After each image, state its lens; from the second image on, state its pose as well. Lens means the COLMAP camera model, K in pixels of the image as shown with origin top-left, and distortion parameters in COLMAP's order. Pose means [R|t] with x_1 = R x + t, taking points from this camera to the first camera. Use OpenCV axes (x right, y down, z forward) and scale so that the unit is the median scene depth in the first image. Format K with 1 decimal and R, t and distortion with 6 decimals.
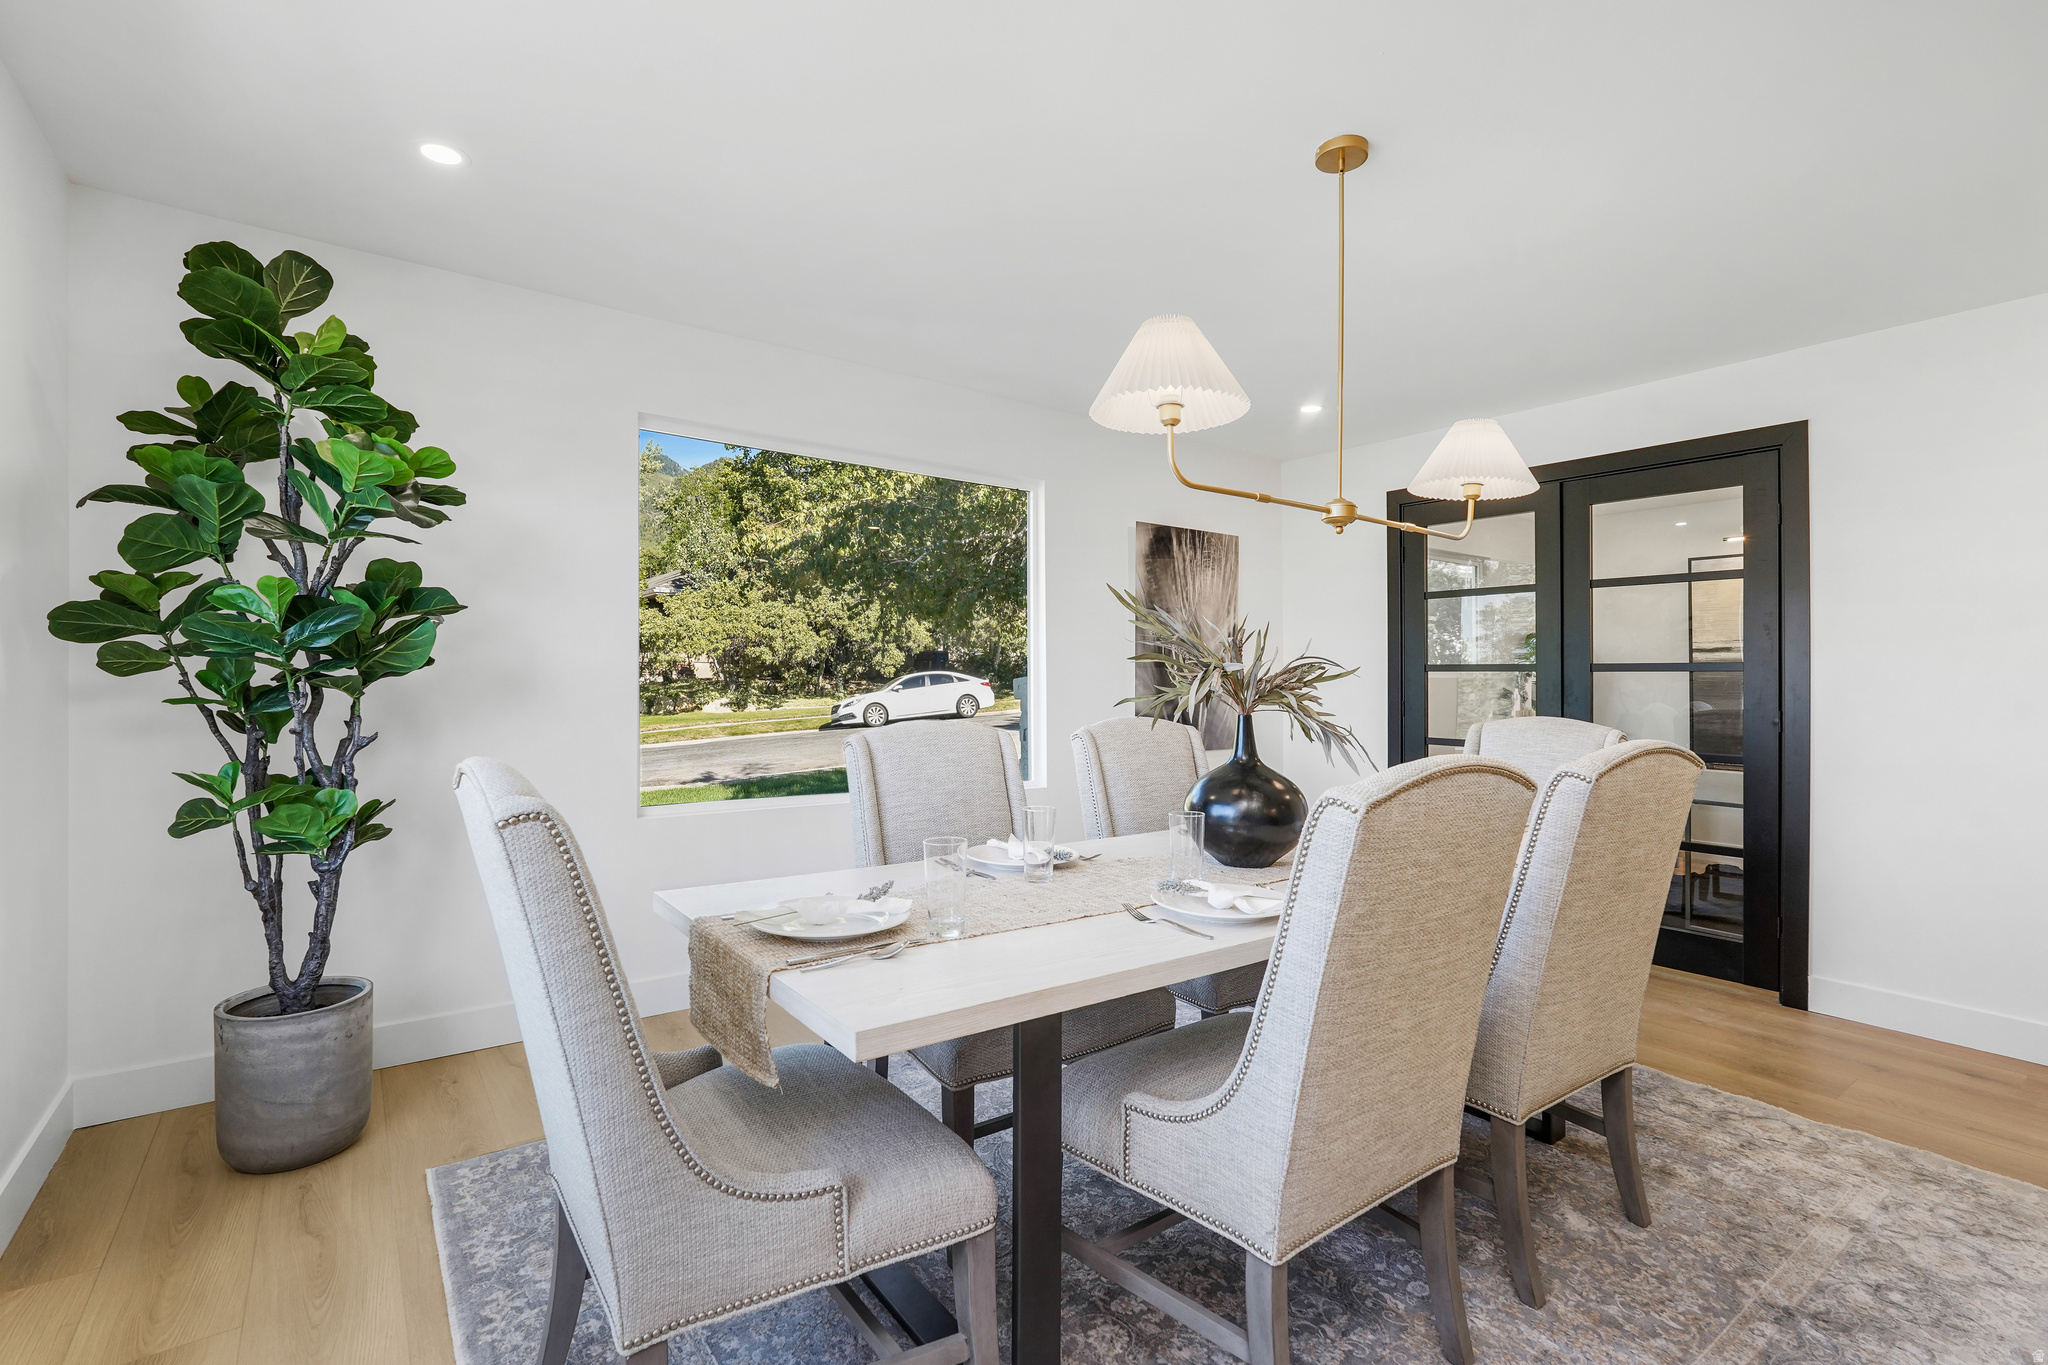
lens RADIAL K [[916.4, 0, 1040.9], [0, 916.4, 683.0], [0, 0, 1]] dist [-0.001152, 0.005468]
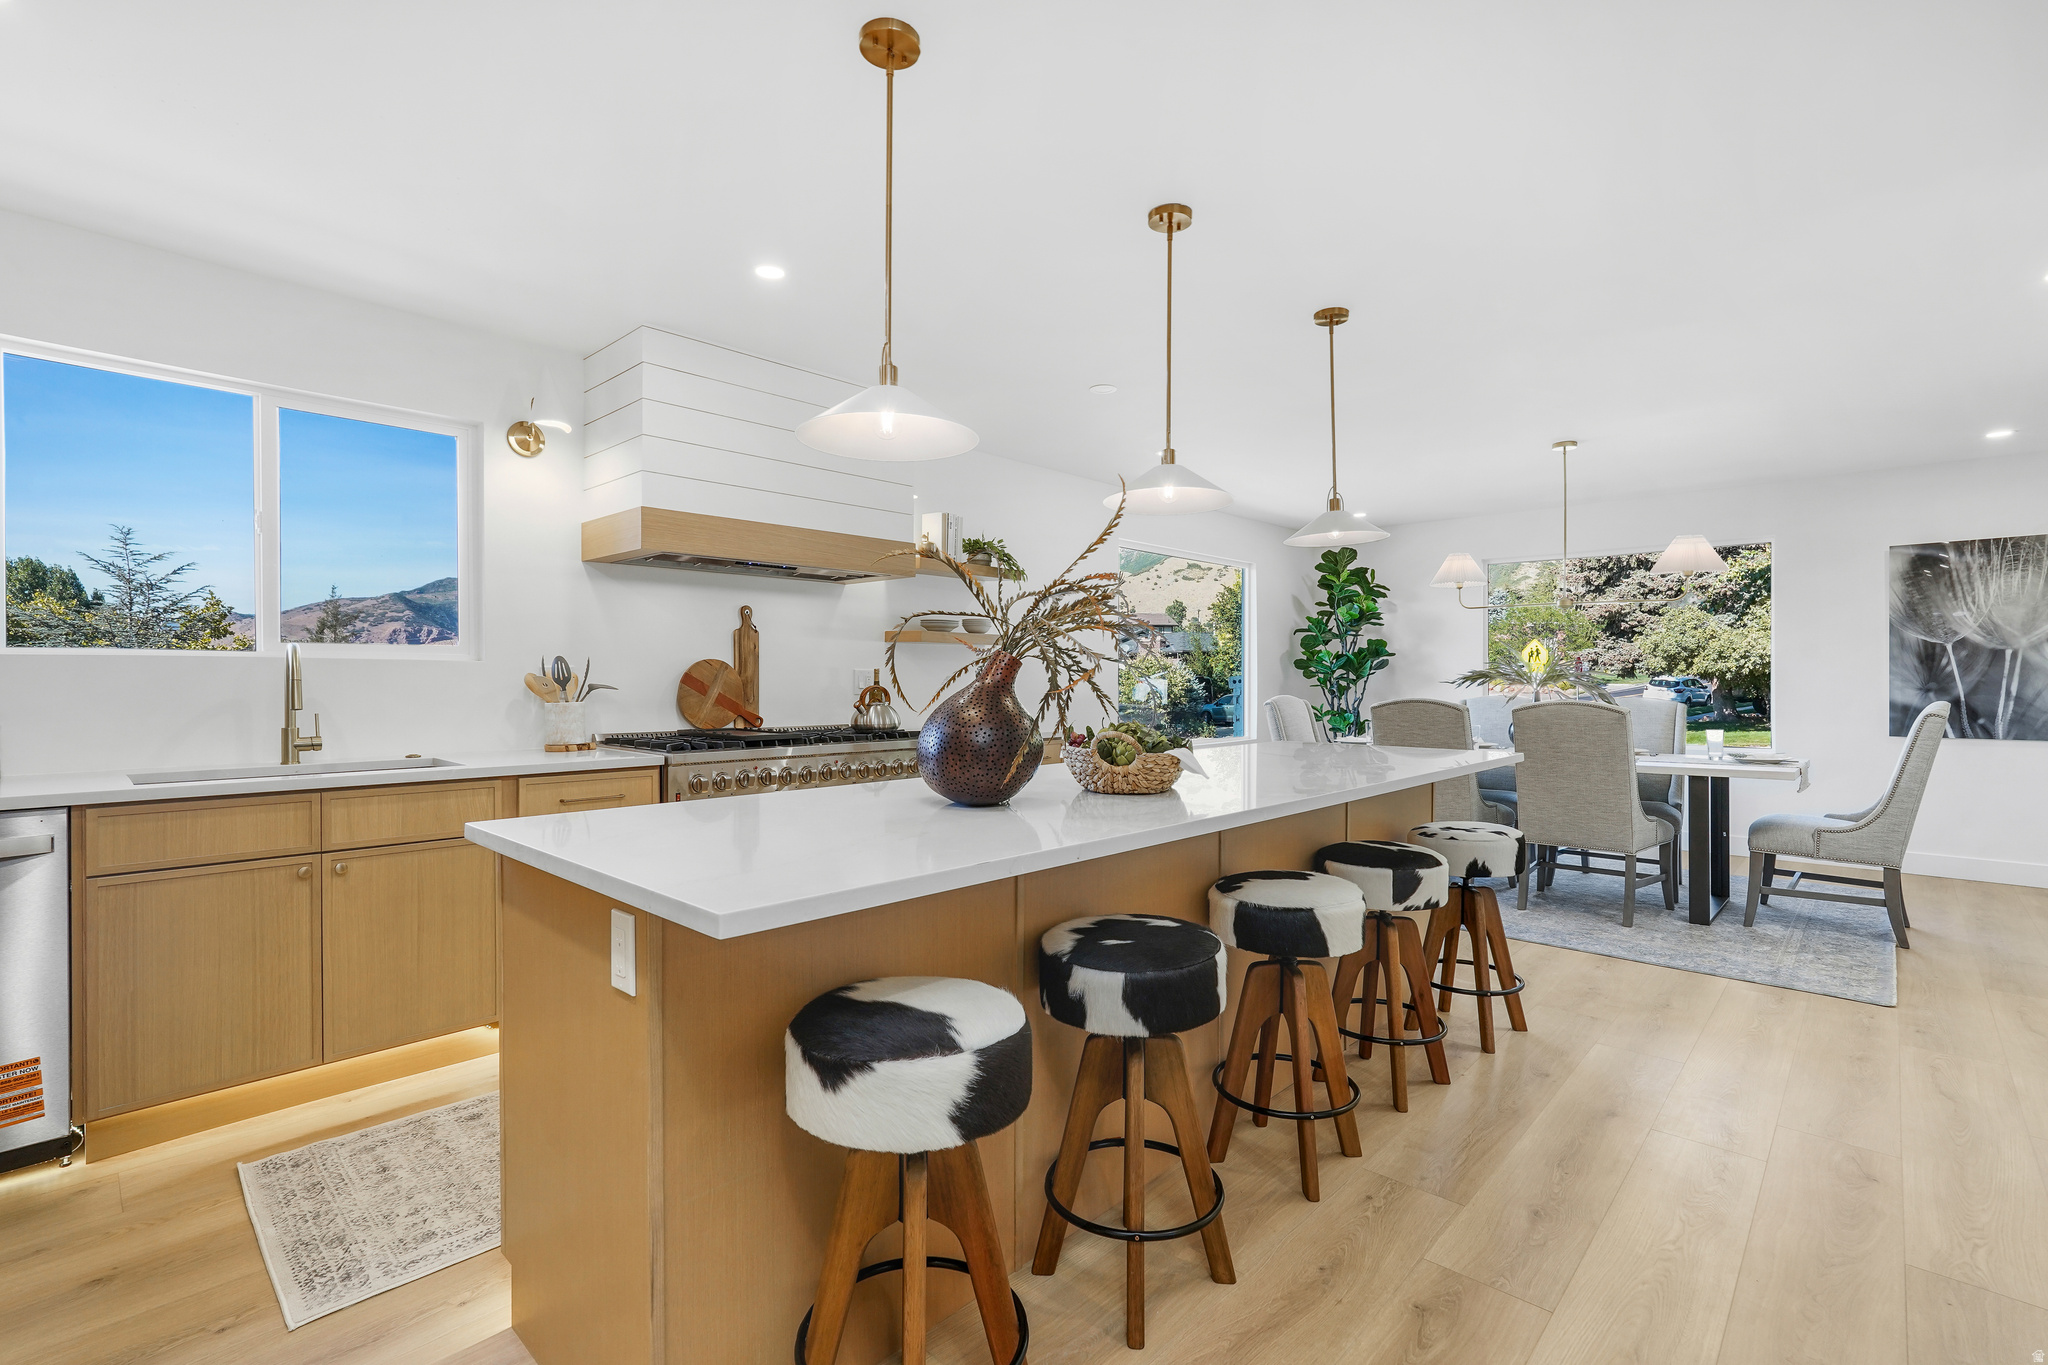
lens RADIAL K [[916.4, 0, 1040.9], [0, 916.4, 683.0], [0, 0, 1]] dist [-0.001152, 0.005468]
pose [[0.178534, -0.002441, -0.983931, 2.175867], [-0.001105, 0.999996, -0.002681, 0.019450], [0.983933, 0.001566, 0.178531, -0.640139]]
